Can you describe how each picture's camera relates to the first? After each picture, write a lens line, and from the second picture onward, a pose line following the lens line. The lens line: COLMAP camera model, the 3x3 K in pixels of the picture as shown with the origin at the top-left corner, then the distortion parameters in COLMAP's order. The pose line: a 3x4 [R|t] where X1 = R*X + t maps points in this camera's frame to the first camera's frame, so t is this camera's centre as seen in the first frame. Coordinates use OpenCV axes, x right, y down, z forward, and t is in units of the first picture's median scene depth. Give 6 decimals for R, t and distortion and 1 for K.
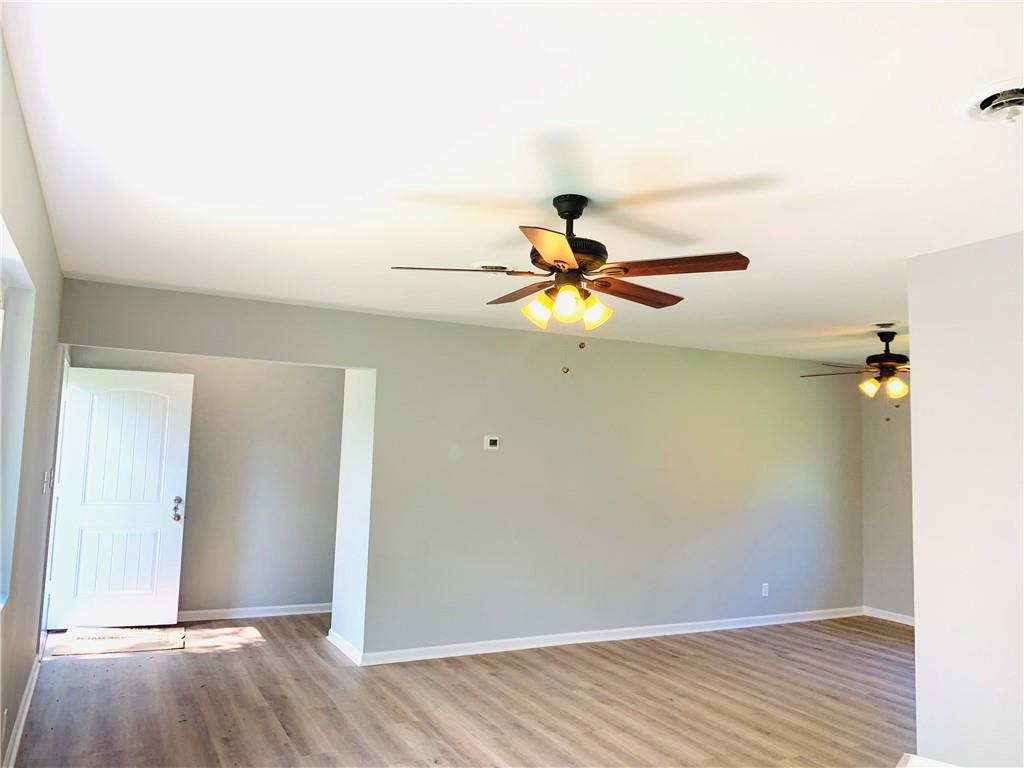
lens RADIAL K [[791.6, 0, 513.4], [0, 791.6, 386.2], [0, 0, 1]] dist [0.010572, 0.007223]
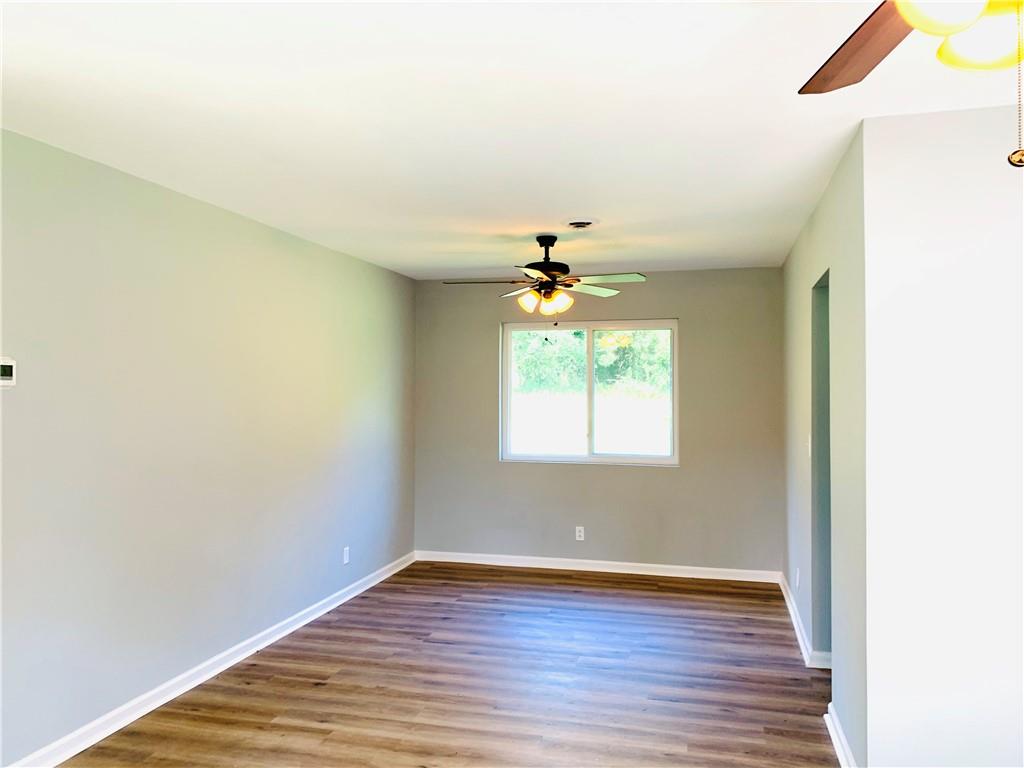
lens RADIAL K [[791.6, 0, 509.5], [0, 791.6, 379.1], [0, 0, 1]] dist [0.010572, 0.007223]
pose [[0.668821, -0.018819, 0.743185, -0.188010], [-0.041724, 0.997154, 0.062799, 0.032916], [-0.742252, -0.073010, 0.666132, 0.454835]]
